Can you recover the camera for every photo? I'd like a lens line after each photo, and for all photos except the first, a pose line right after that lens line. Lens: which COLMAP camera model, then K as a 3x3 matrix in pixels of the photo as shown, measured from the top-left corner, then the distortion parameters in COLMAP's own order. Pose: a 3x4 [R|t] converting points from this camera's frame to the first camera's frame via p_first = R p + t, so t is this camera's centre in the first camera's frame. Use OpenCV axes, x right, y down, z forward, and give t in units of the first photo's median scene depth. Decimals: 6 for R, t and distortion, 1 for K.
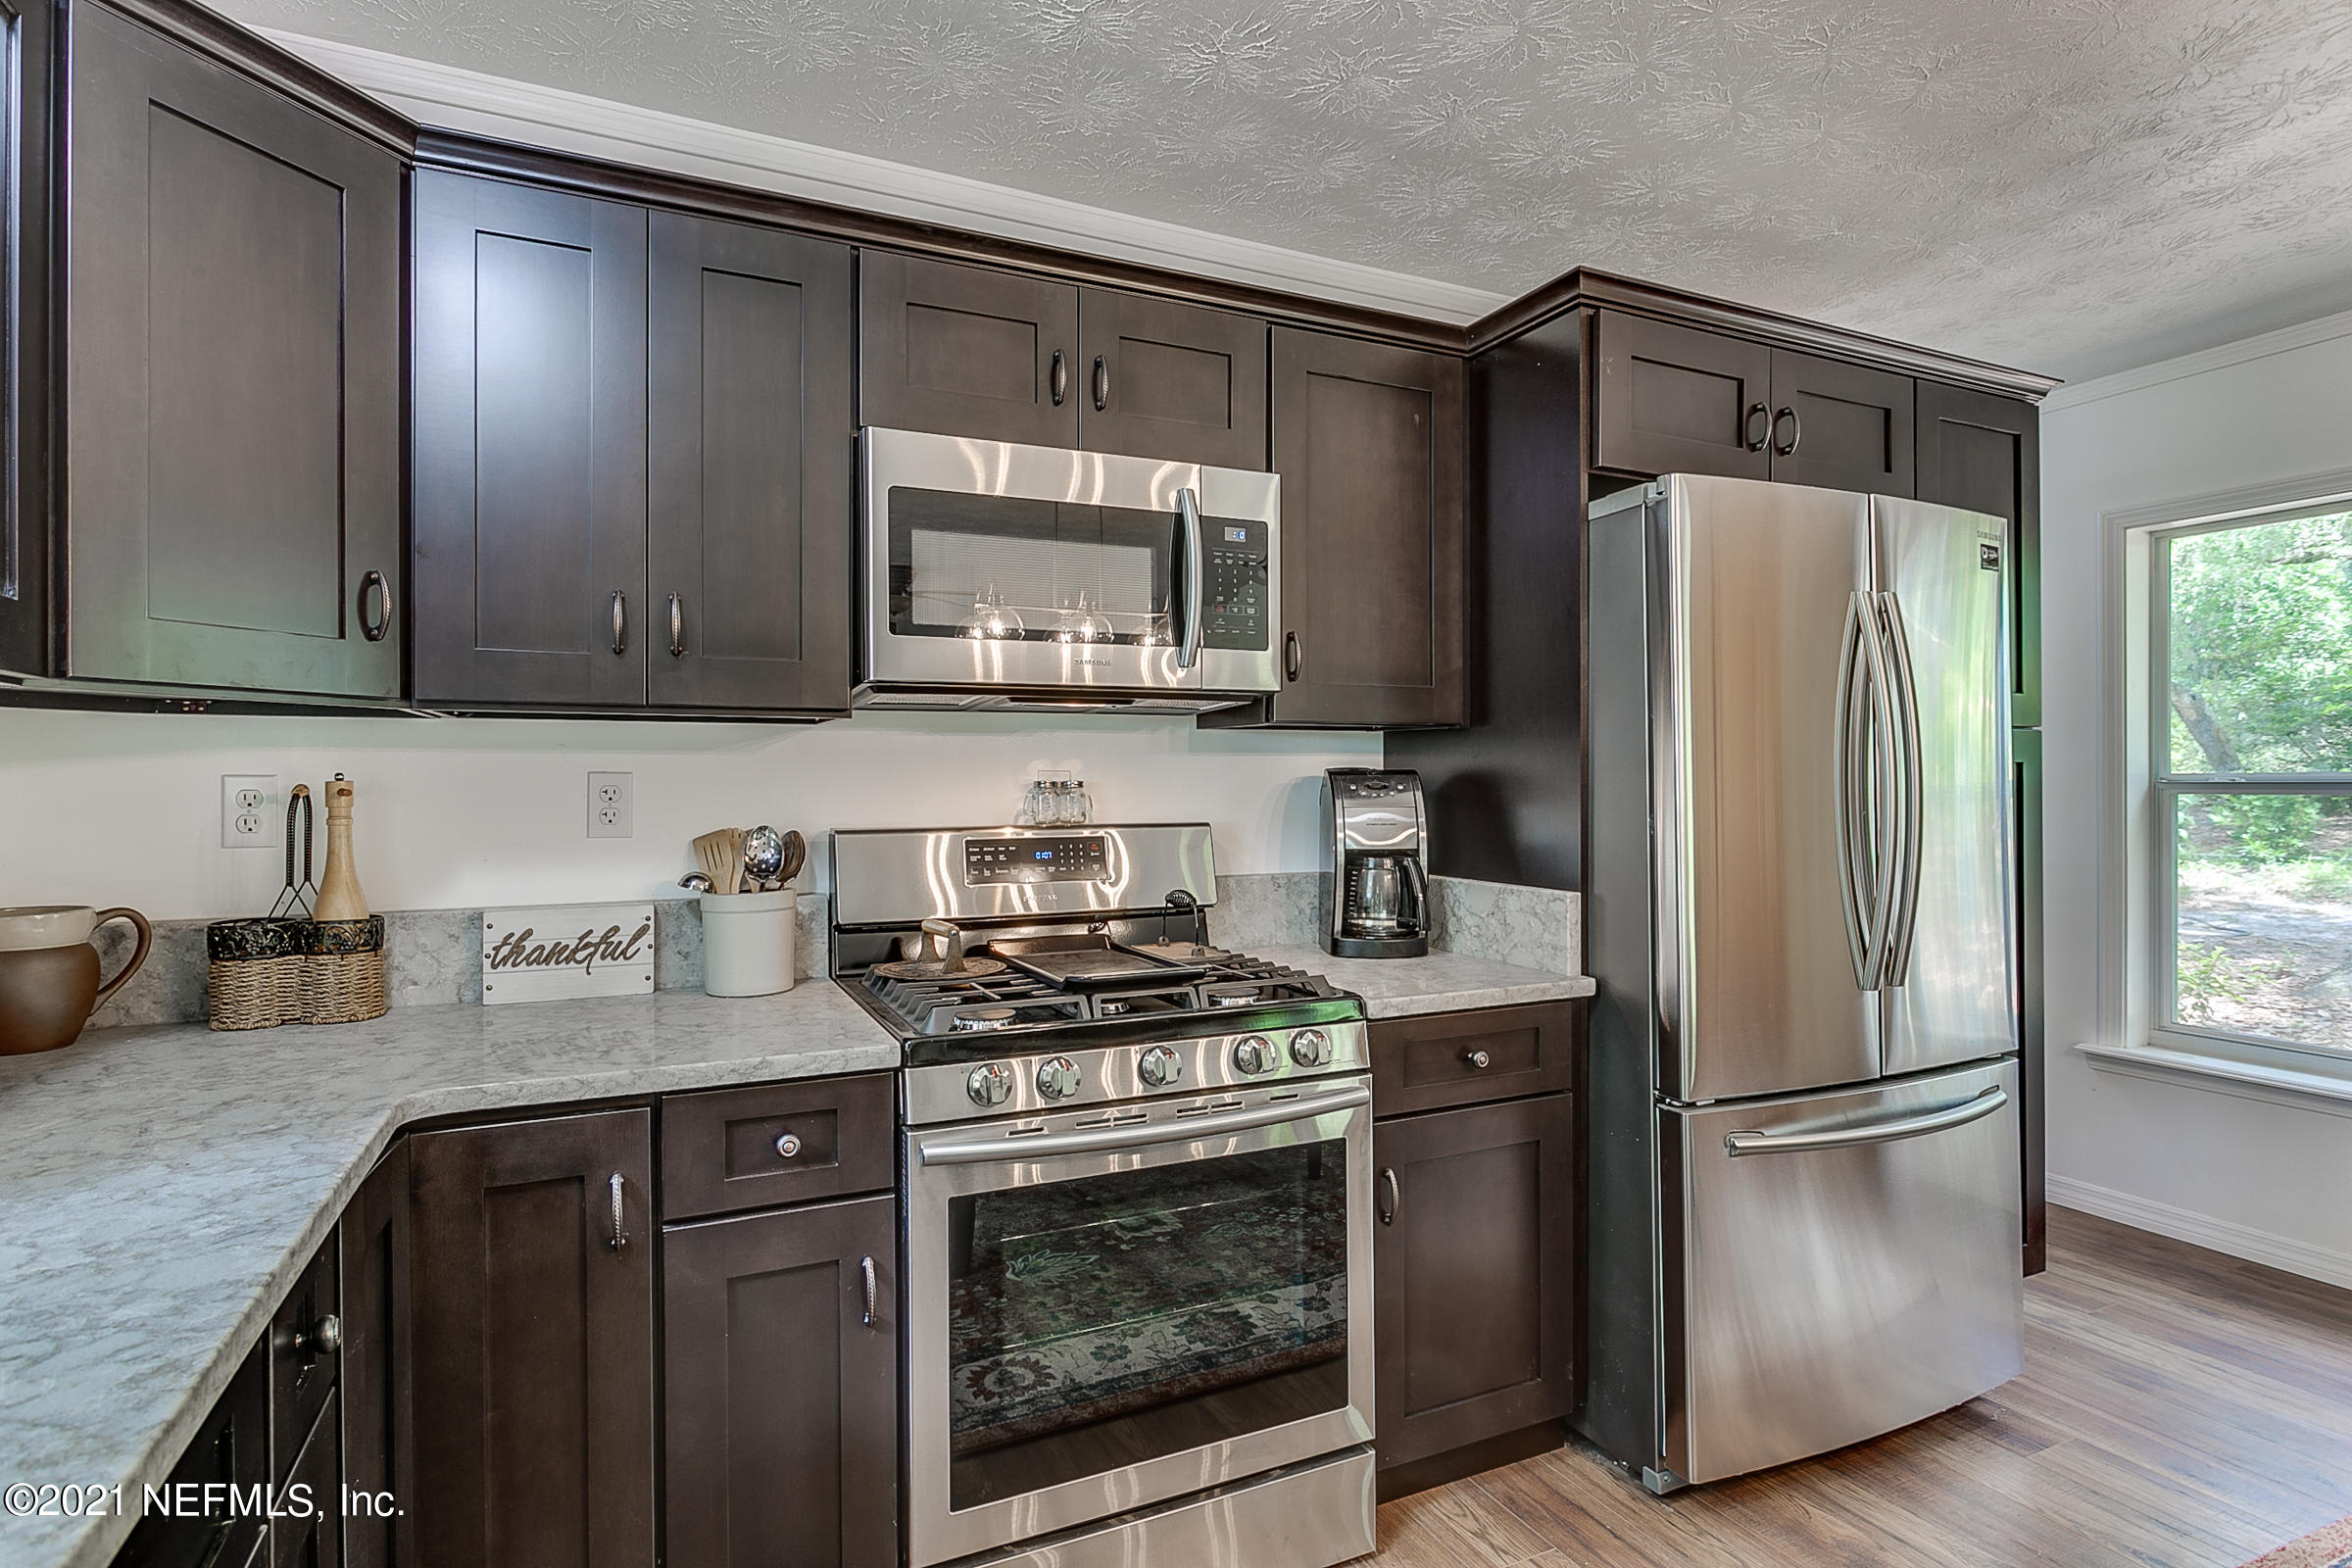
lens RADIAL K [[1168.5, 0, 1157.5], [0, 1168.5, 782.4], [0, 0, 1]] dist [-0.003476, 0.000673]
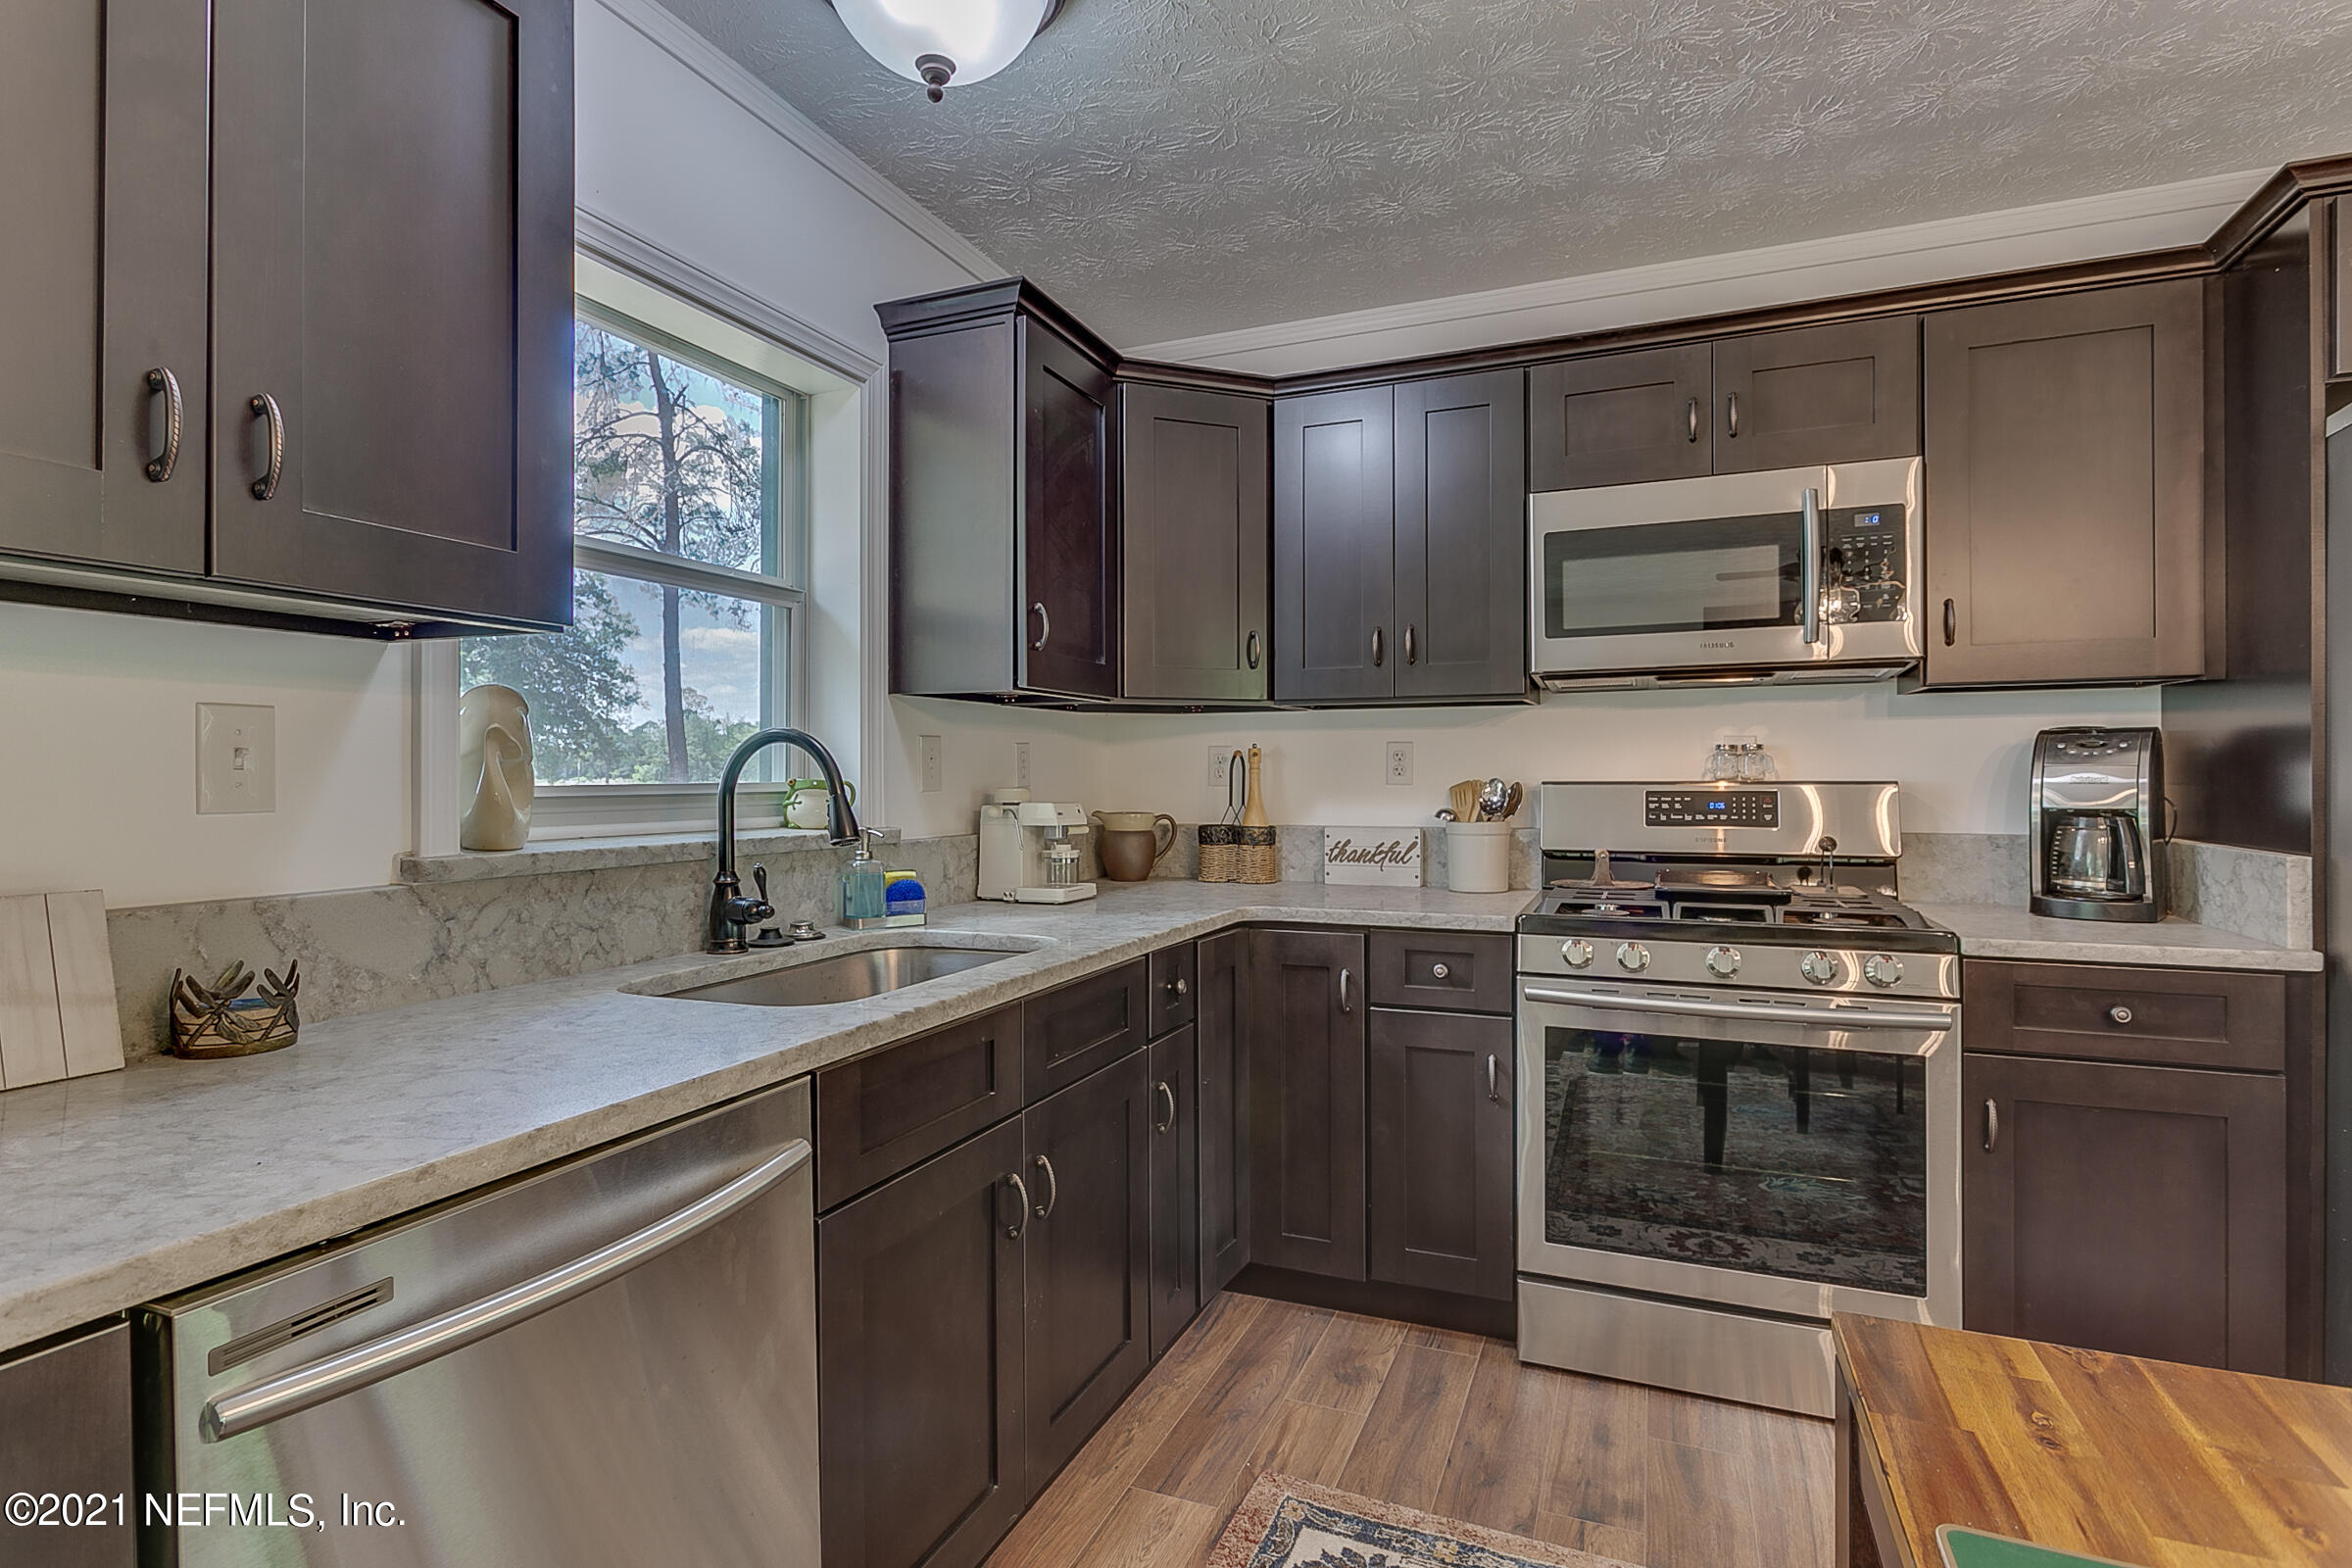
lens RADIAL K [[1168.5, 0, 1172.4], [0, 1168.5, 774.1], [0, 0, 1]] dist [-0.003476, 0.000673]
pose [[0.678432, -0.000028, -0.734663, 0.444308], [-0.000728, 0.999999, -0.000710, 0.033857], [0.734662, 0.001016, 0.678432, -0.253046]]
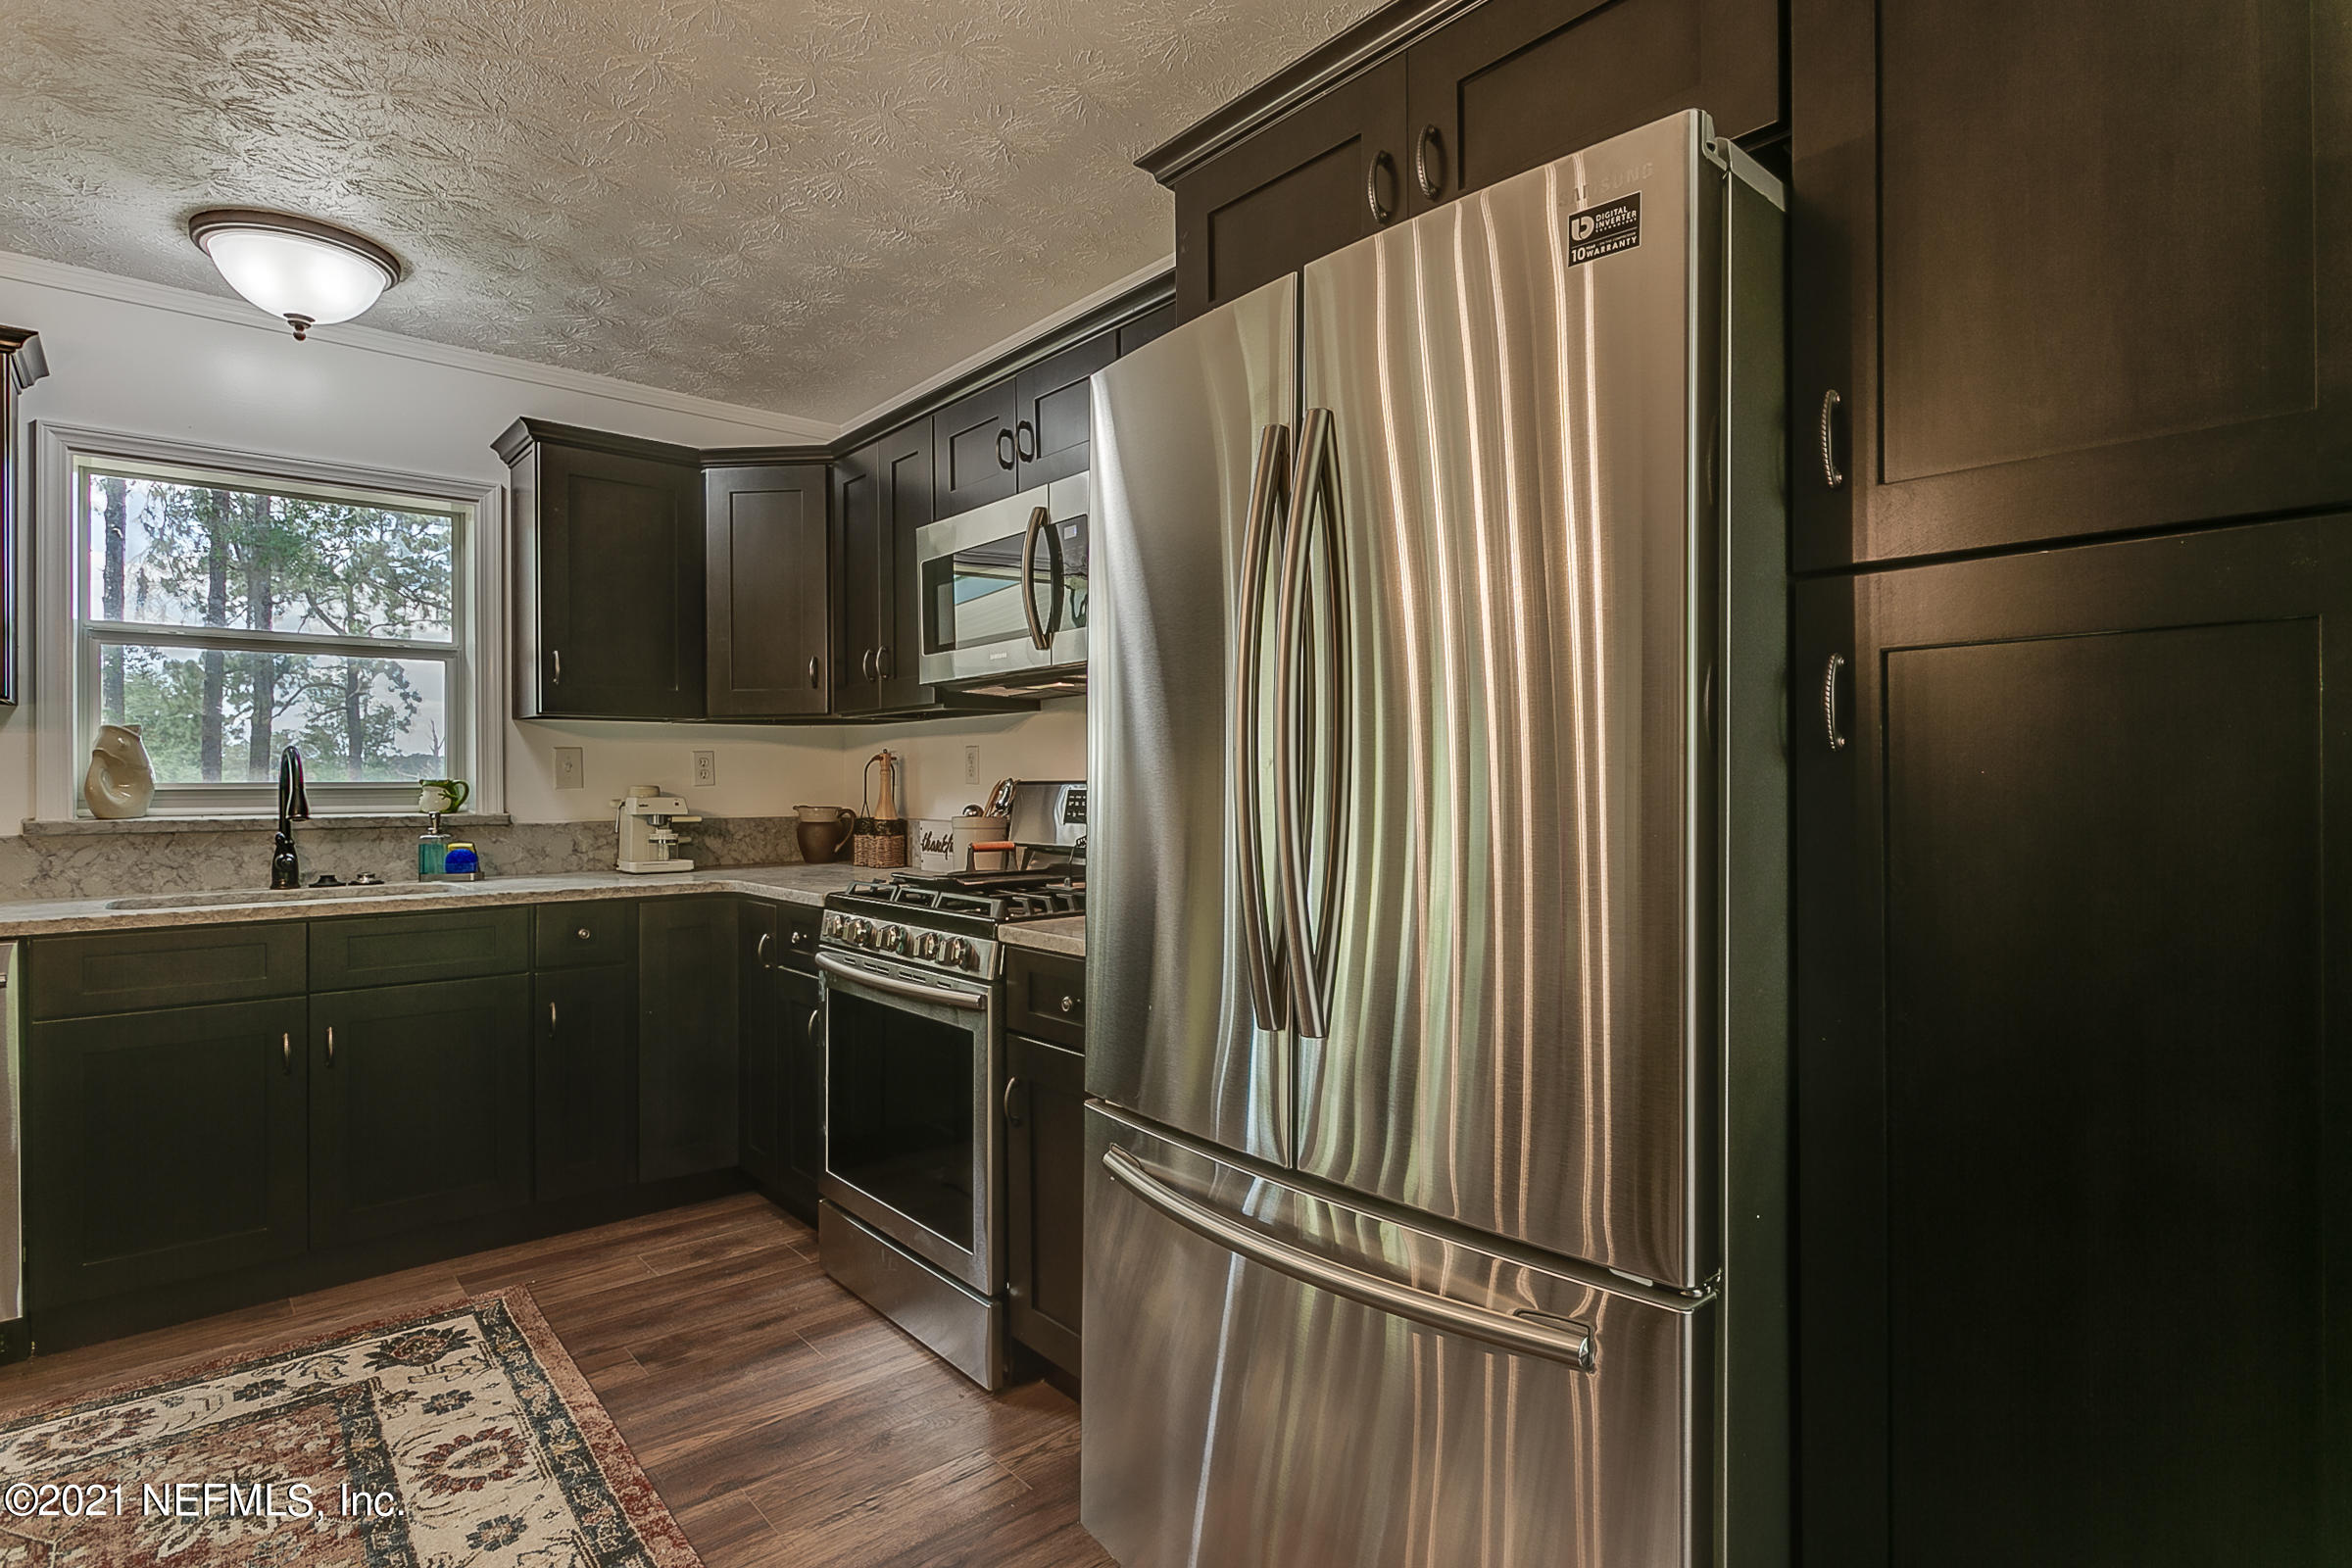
lens RADIAL K [[1168.5, 0, 1156.4], [0, 1168.5, 779.7], [0, 0, 1]] dist [-0.003476, 0.000673]
pose [[0.284118, 0.000296, -0.958789, 1.243170], [0.000758, 1.000000, 0.000533, 0.038517], [0.958789, -0.000879, 0.284117, 0.756288]]
